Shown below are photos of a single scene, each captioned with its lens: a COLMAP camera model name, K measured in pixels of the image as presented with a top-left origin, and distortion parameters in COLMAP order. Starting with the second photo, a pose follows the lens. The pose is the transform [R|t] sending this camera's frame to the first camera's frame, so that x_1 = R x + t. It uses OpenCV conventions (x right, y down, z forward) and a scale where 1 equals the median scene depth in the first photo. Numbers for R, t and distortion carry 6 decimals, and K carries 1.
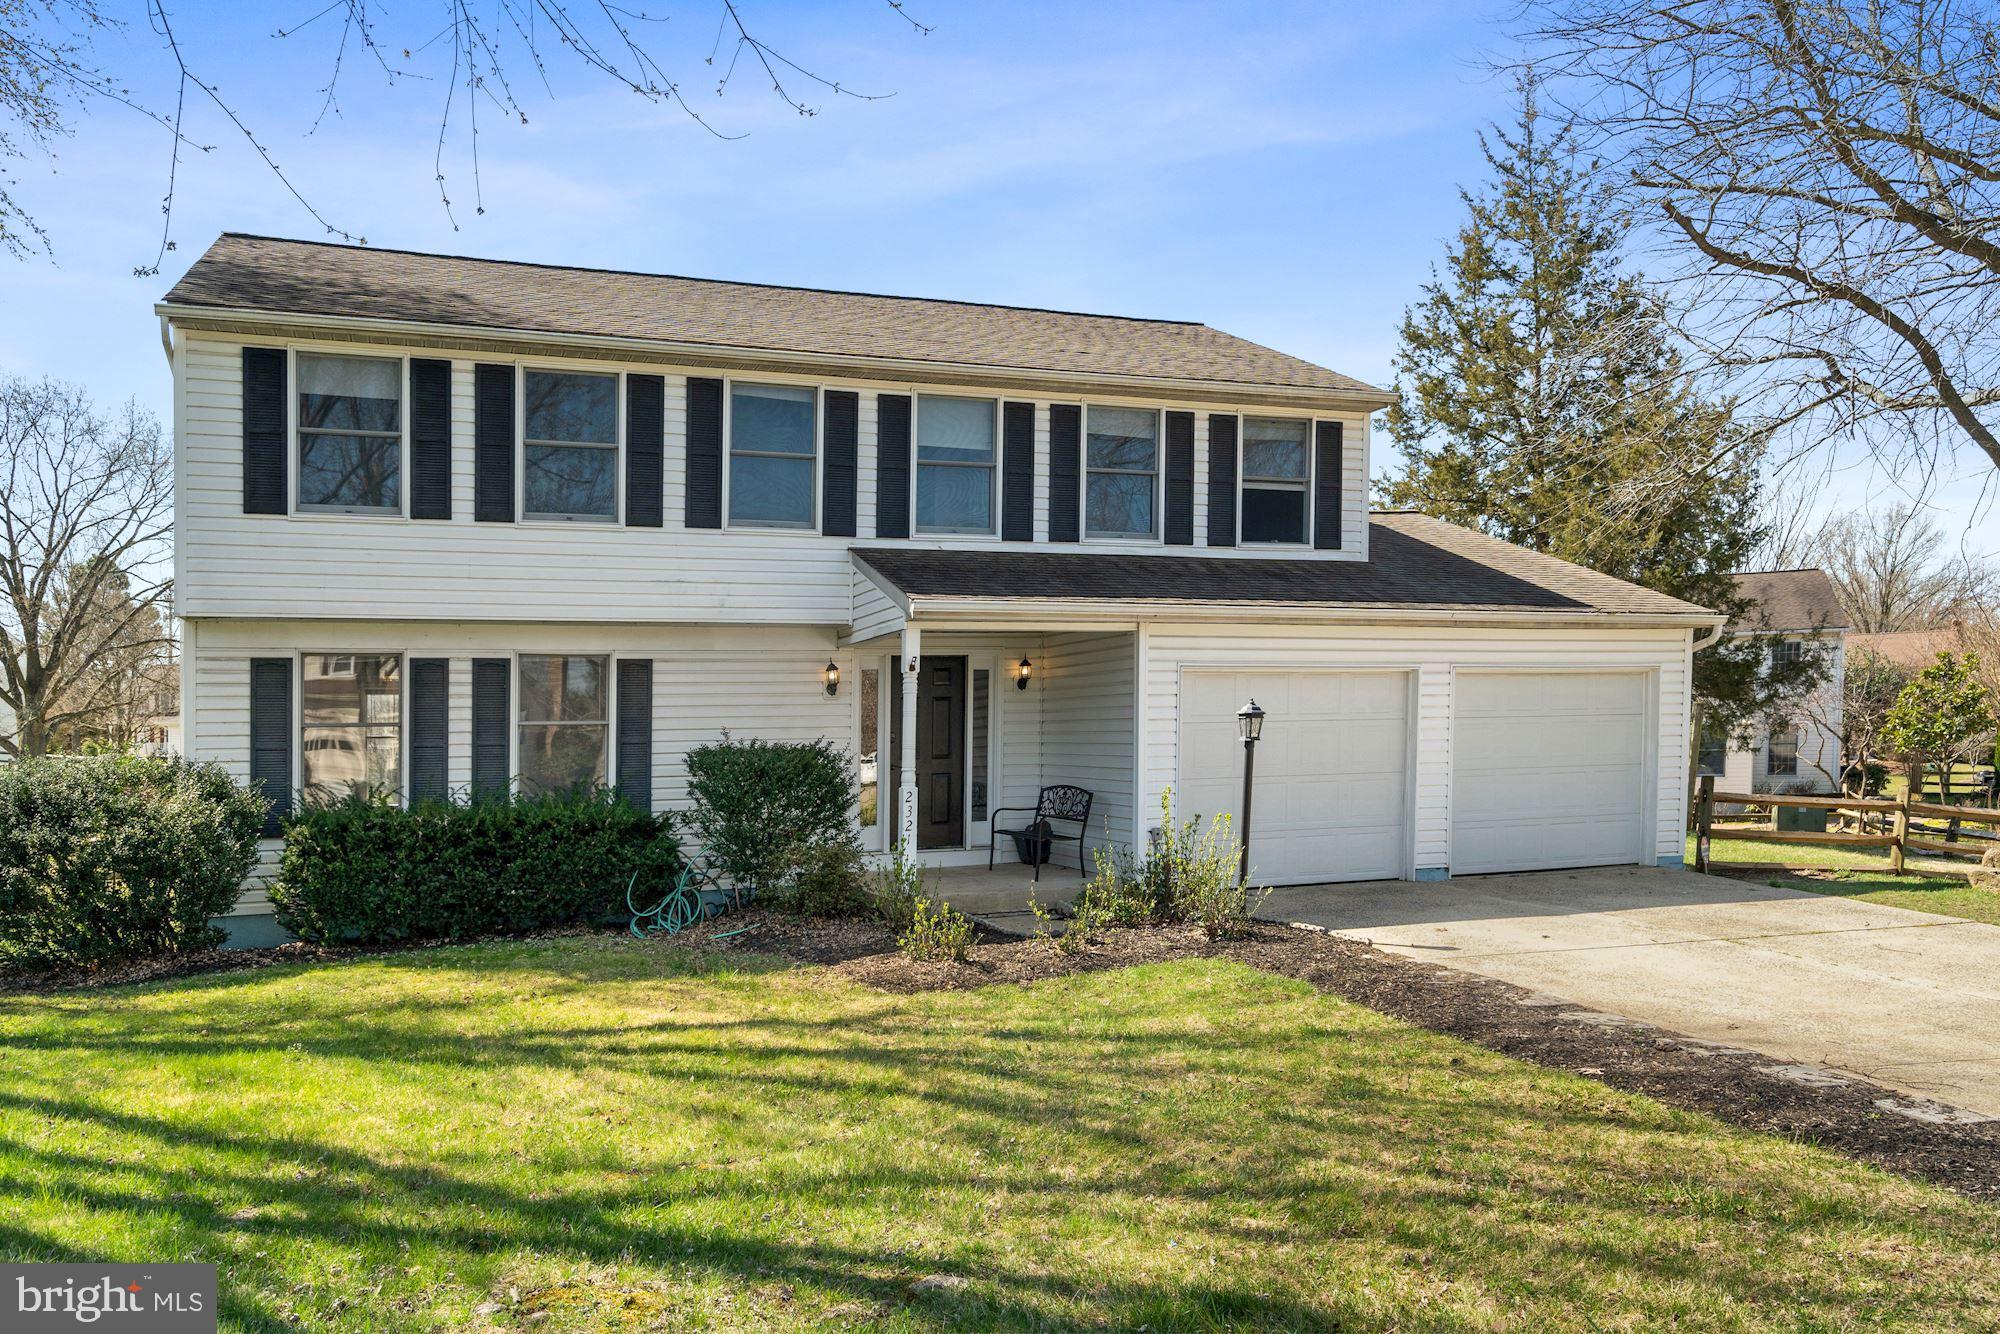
lens RADIAL K [[1543.9, 0, 983.1], [0, 1543.9, 646.3], [0, 0, 1]] dist [0.000747, 0.003428]
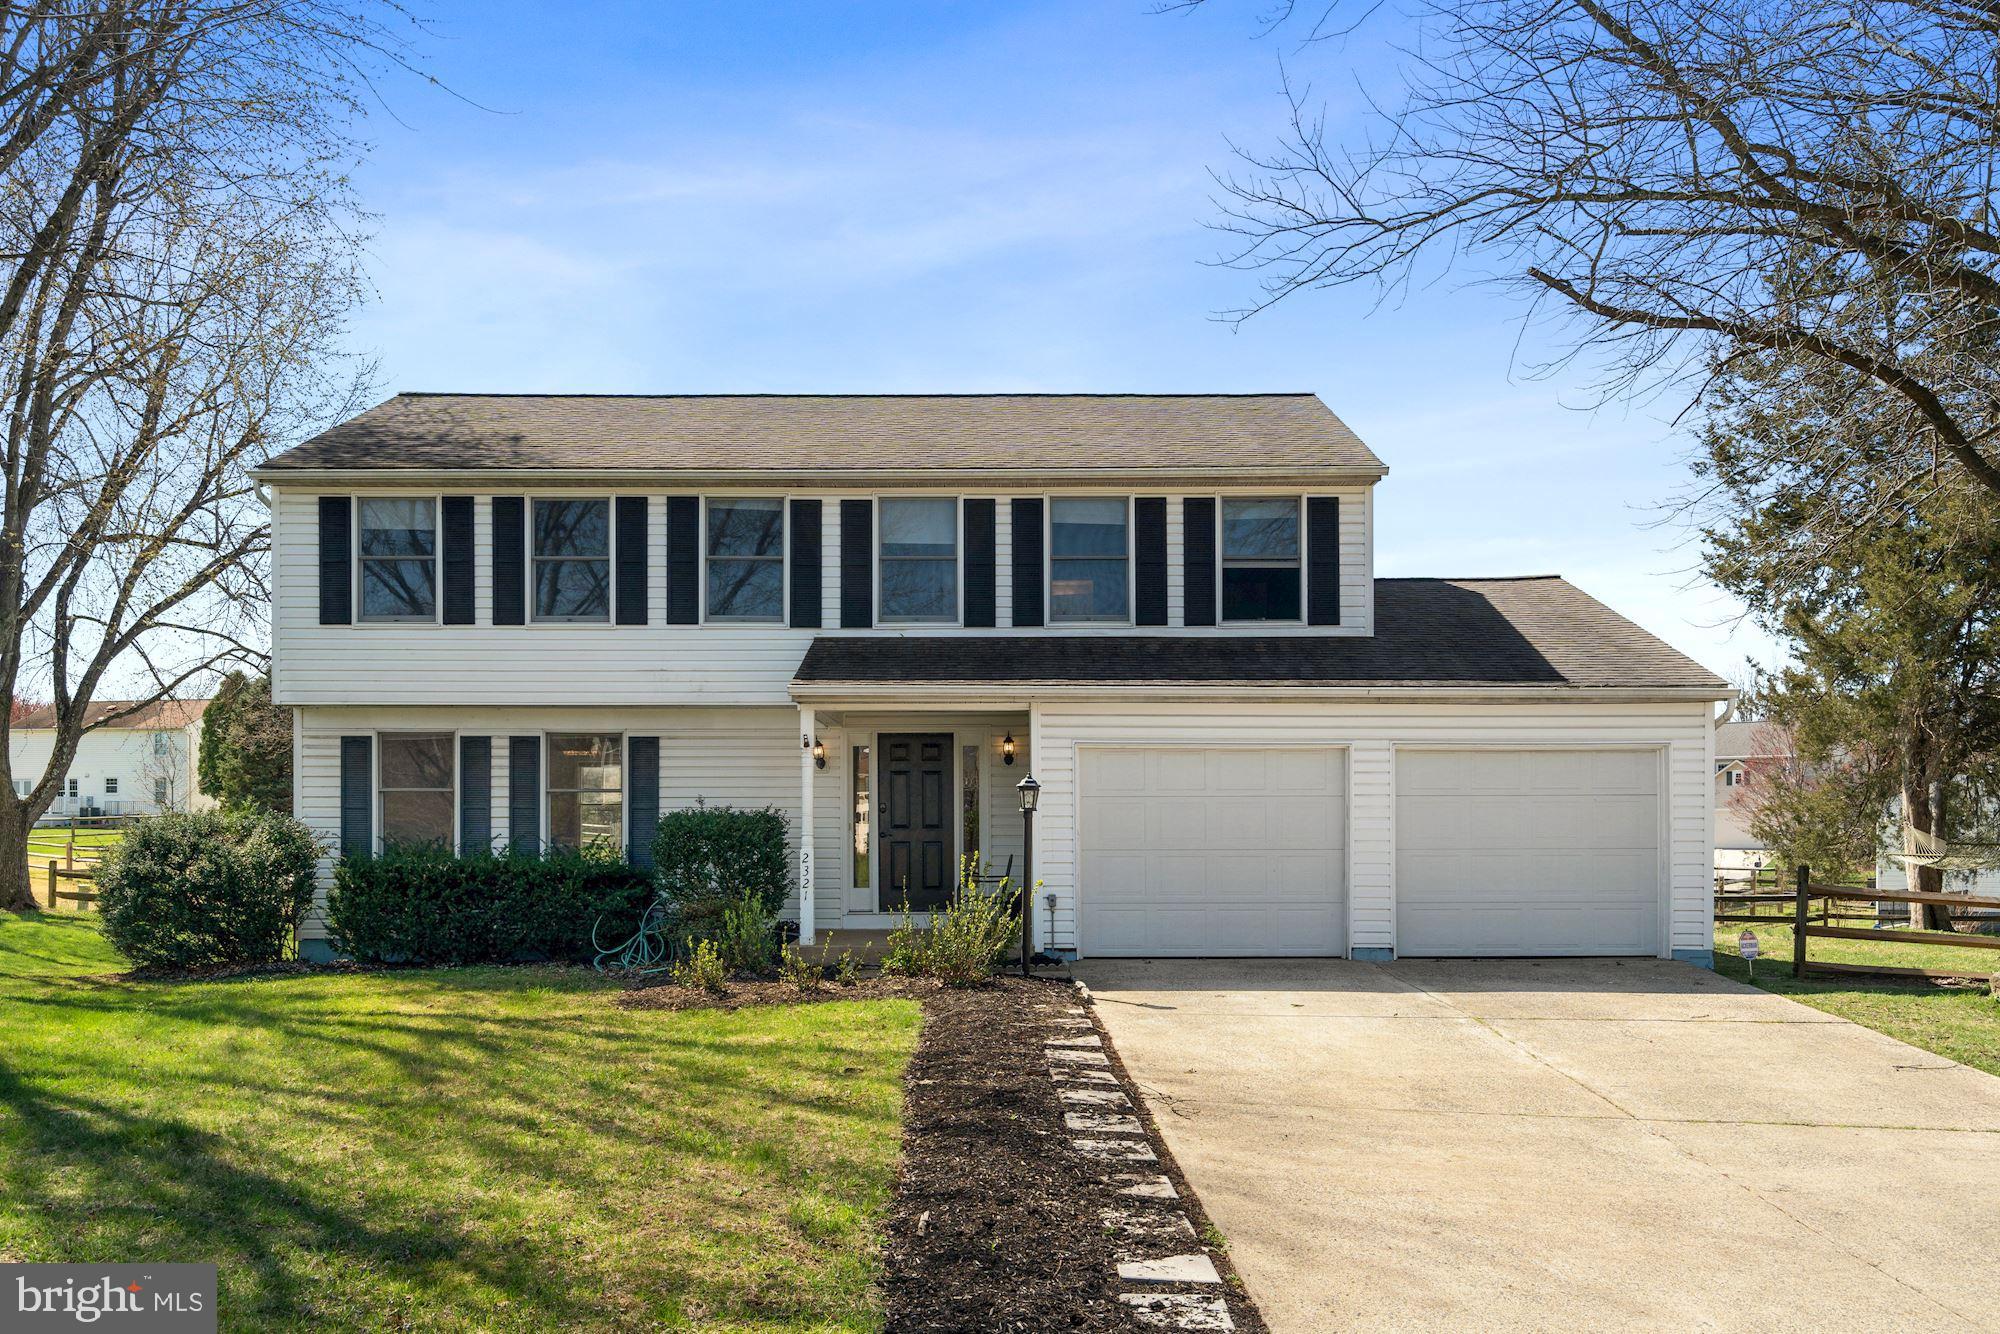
lens RADIAL K [[1708.4, 0, 999.1], [0, 1708.4, 682.4], [0, 0, 1]] dist [-0.000147, 0.000928]
pose [[0.935795, -0.012298, -0.352330, 0.483394], [0.004534, 0.999729, -0.022855, -0.002143], [0.352515, 0.019790, 0.935597, -0.119728]]
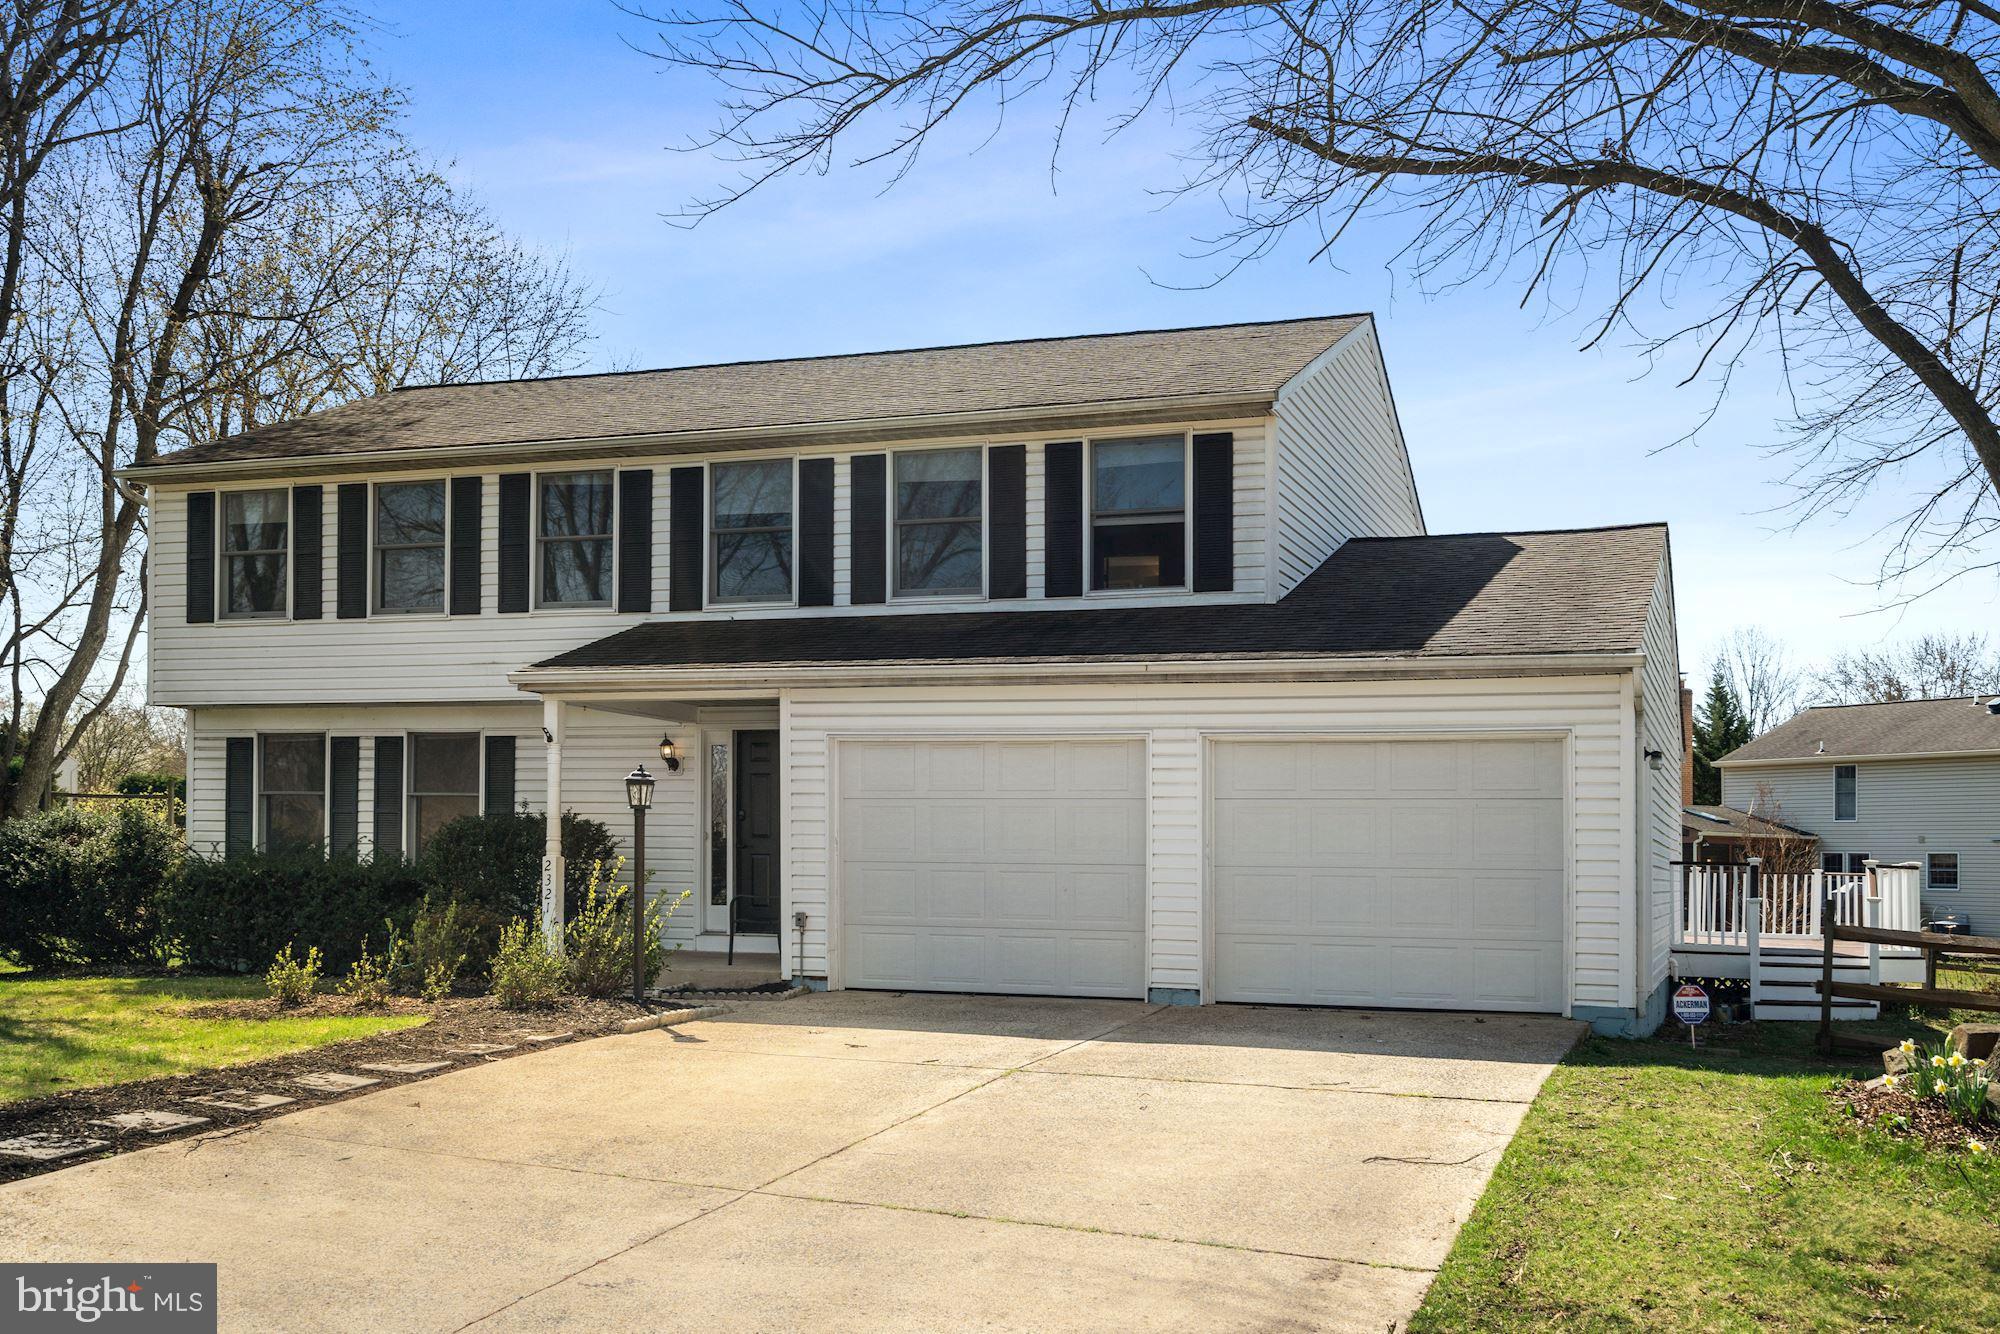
lens RADIAL K [[1903.3, 0, 1007.5], [0, 1903.3, 648.1], [0, 0, 1]] dist [-0.003774, 0.000000]
pose [[0.769940, -0.043054, -0.636662, 0.898057], [0.009909, 0.998408, -0.055533, 0.024239], [0.638039, 0.036448, 0.769141, 0.196864]]
